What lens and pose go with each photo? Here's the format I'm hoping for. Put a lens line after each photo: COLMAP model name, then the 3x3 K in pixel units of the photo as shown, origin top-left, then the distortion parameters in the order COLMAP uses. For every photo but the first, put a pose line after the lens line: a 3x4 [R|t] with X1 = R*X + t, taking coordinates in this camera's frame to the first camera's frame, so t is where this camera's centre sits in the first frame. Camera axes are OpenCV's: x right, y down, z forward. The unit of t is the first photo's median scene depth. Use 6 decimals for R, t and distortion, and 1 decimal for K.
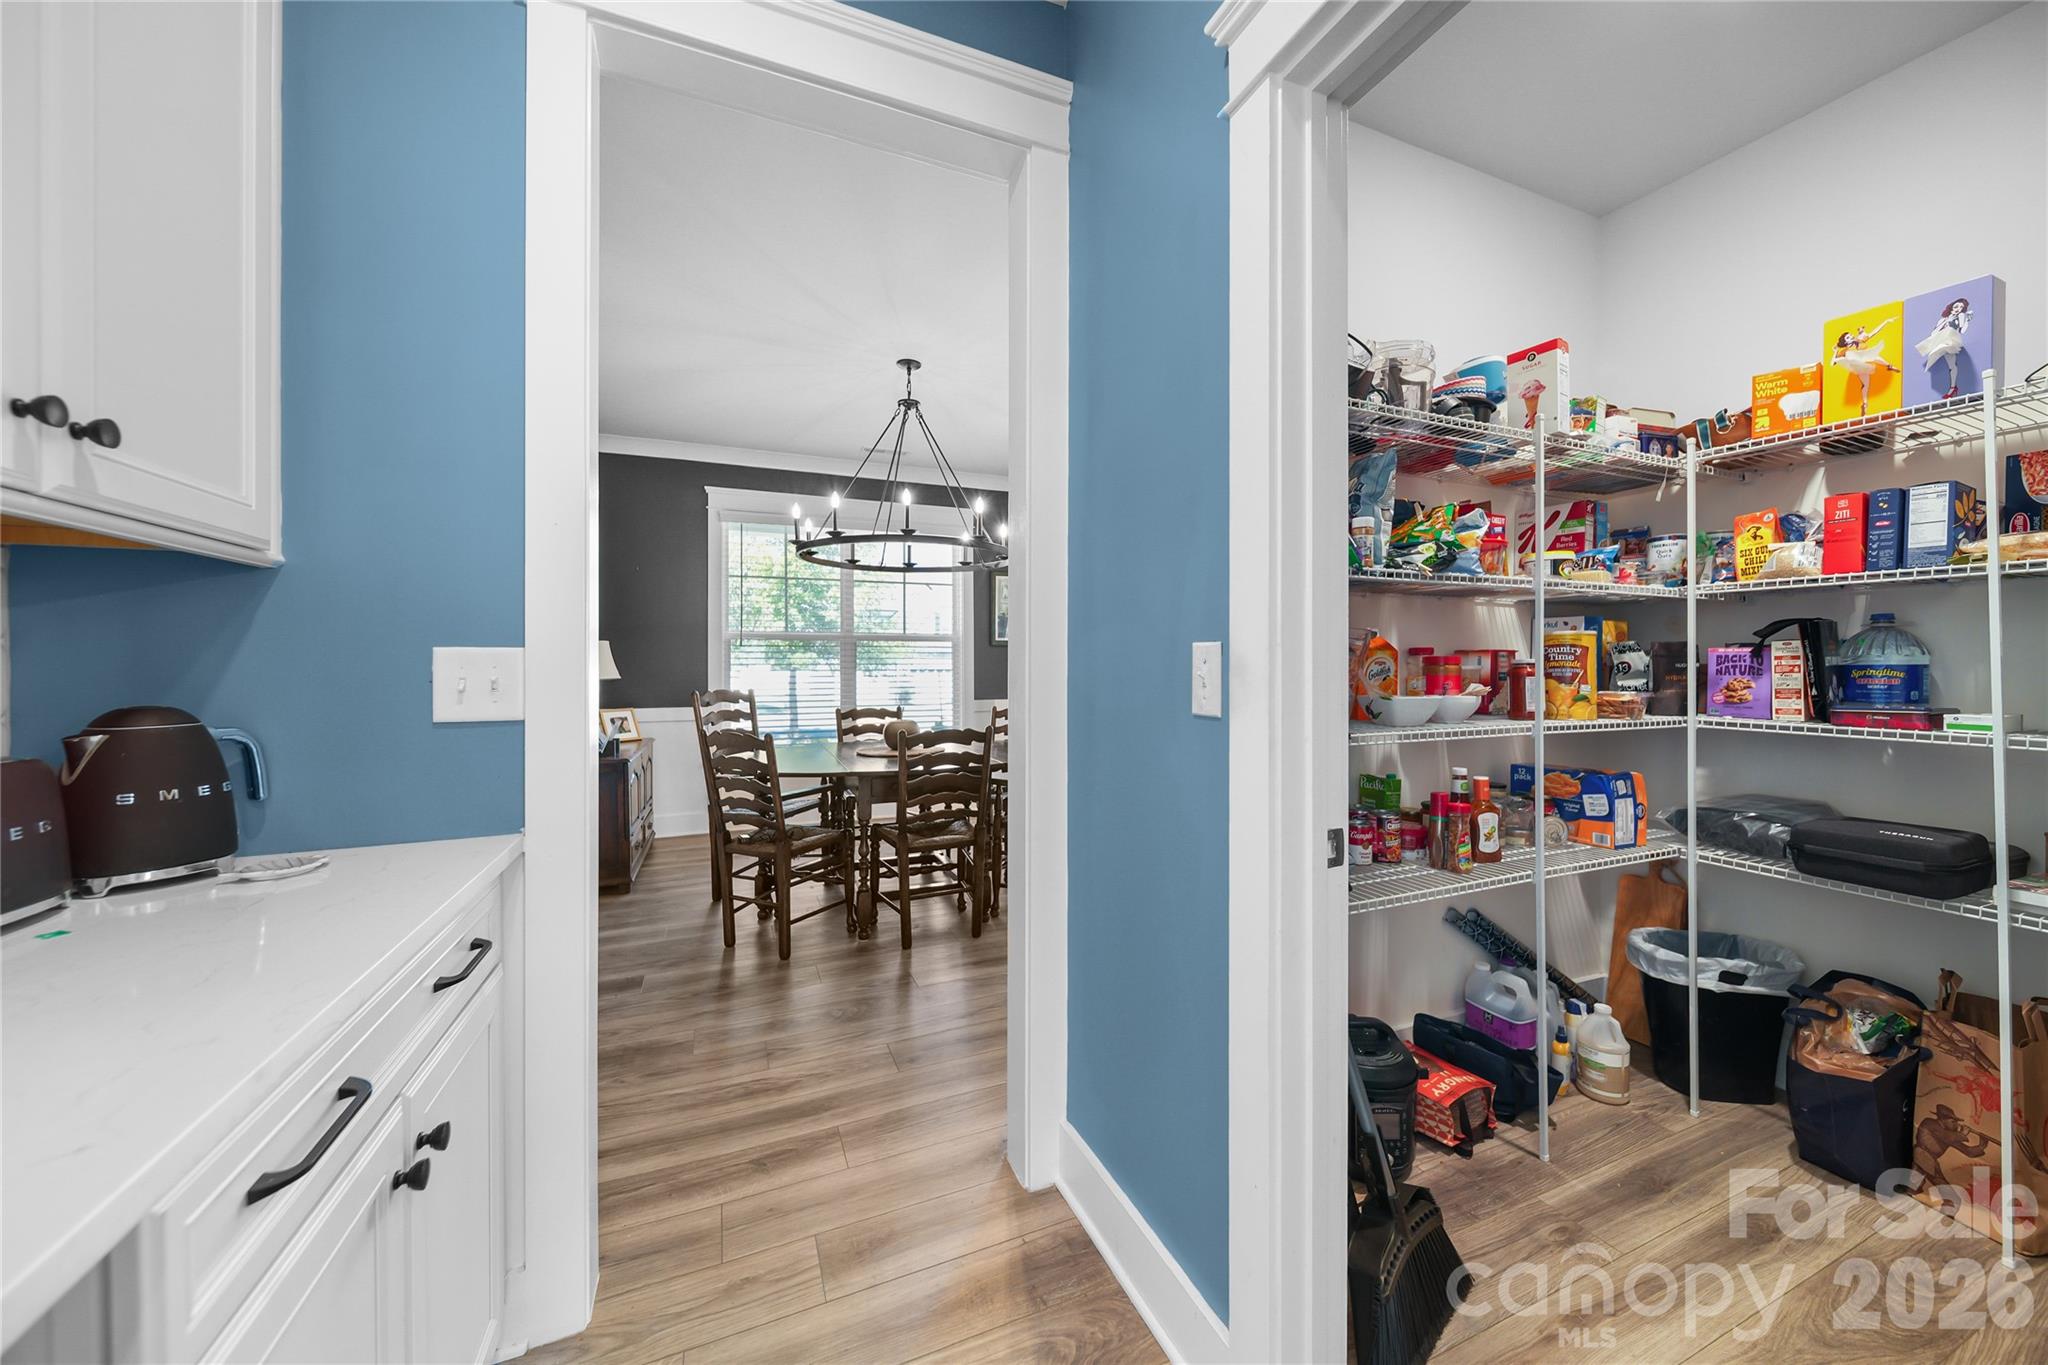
lens RADIAL K [[732.6, 0, 1026.2], [0, 732.6, 666.2], [0, 0, 1]] dist [-0.000186, -0.000017]
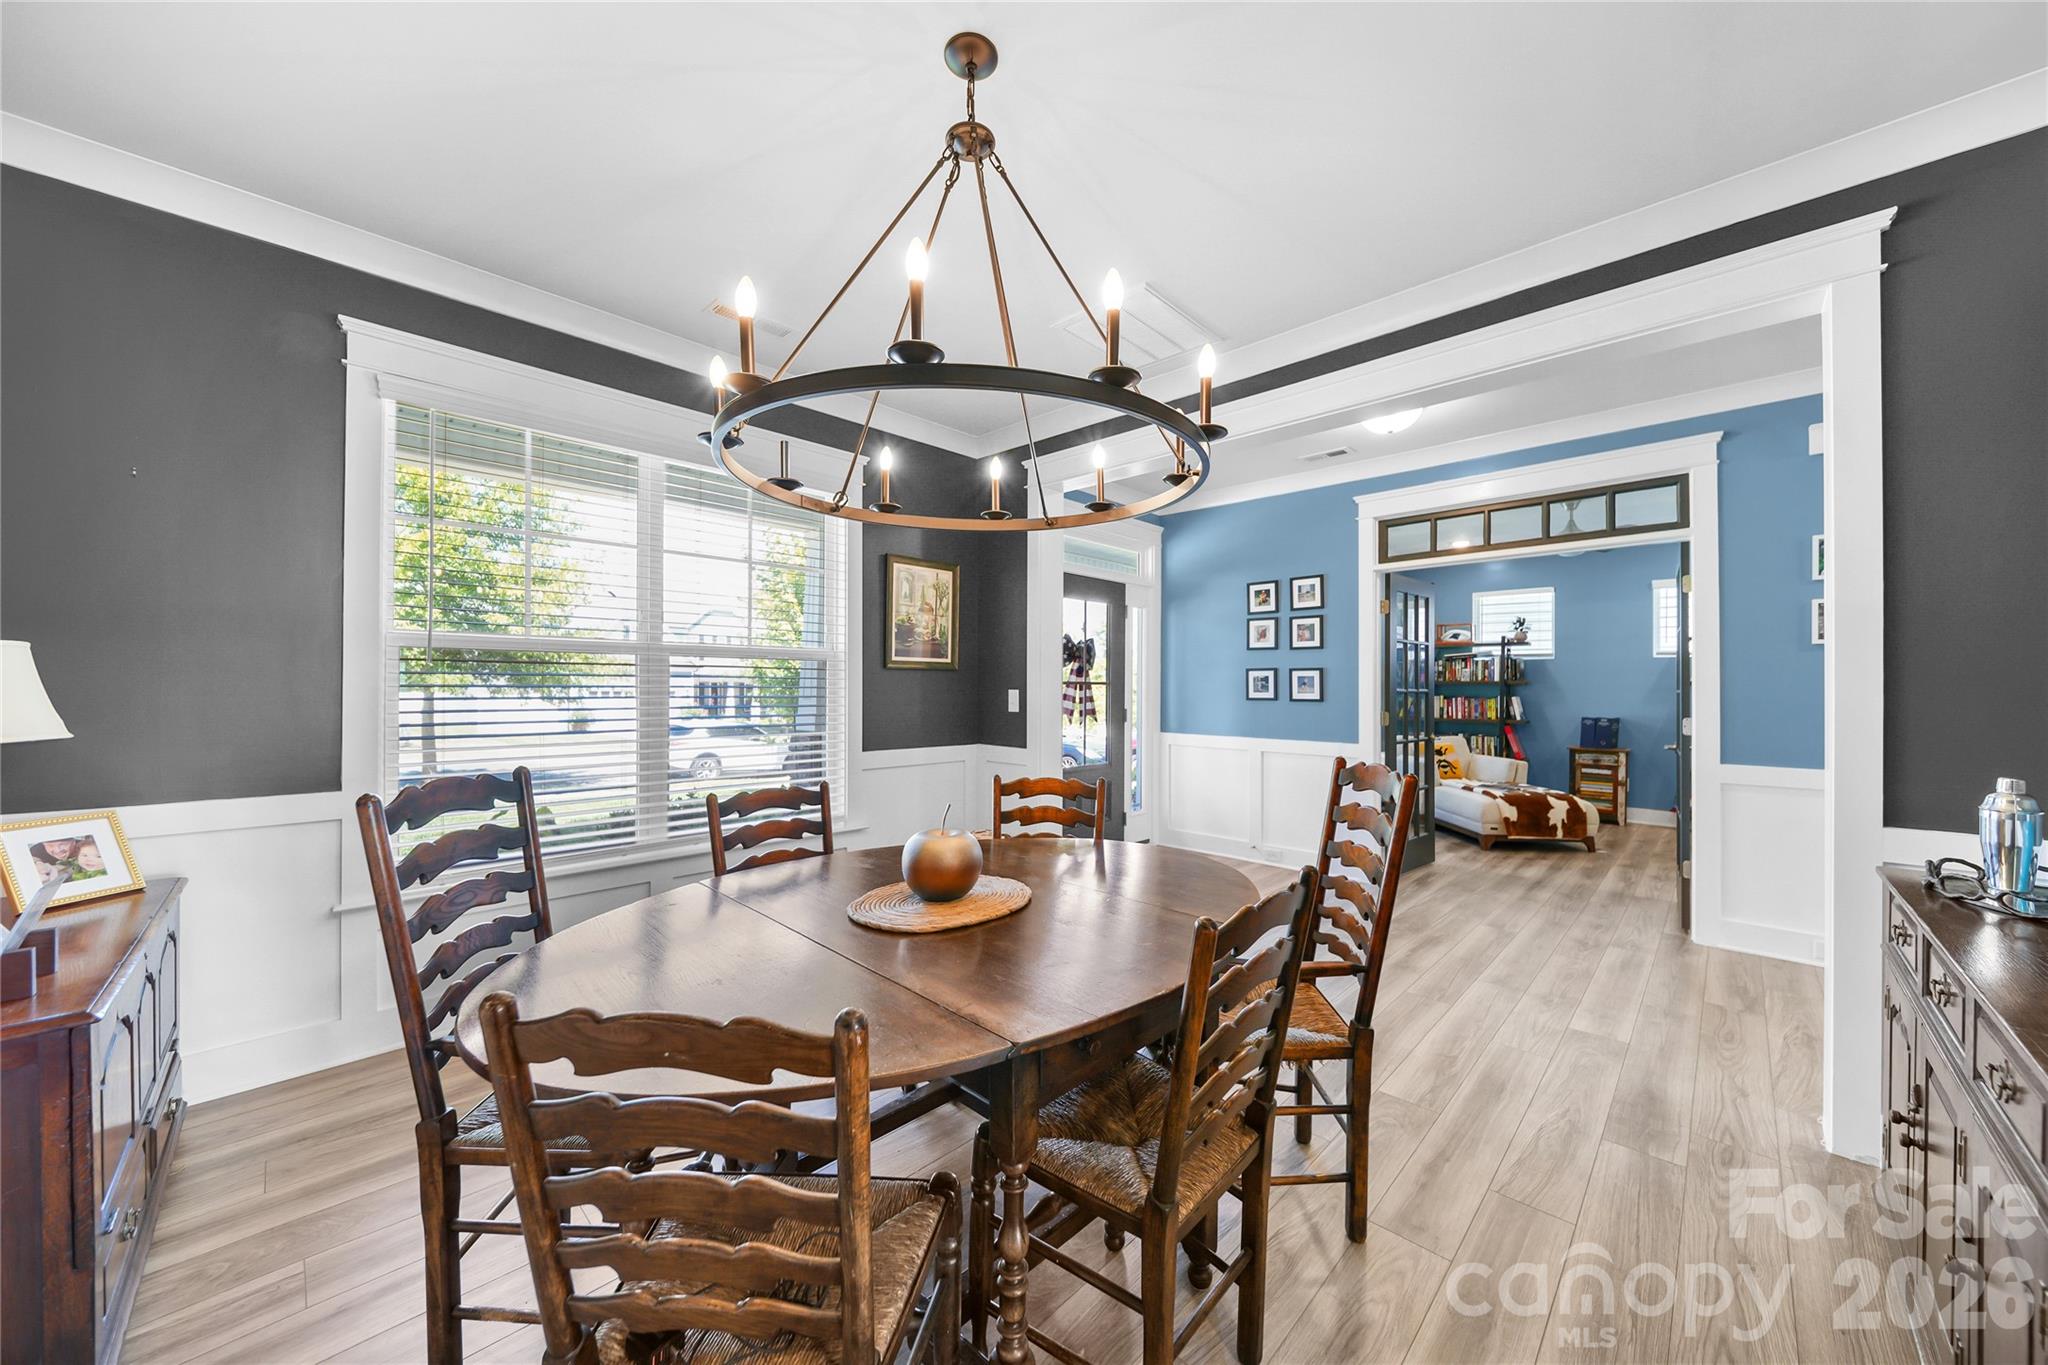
lens RADIAL K [[730.5, 0, 1039.7], [0, 730.5, 690.8], [0, 0, 1]] dist [-0.000595, -0.000070]
pose [[0.918045, 0.004181, 0.396455, -0.270863], [-0.004053, 0.999991, -0.001161, -0.013498], [-0.396456, -0.000541, 0.918054, 0.508368]]
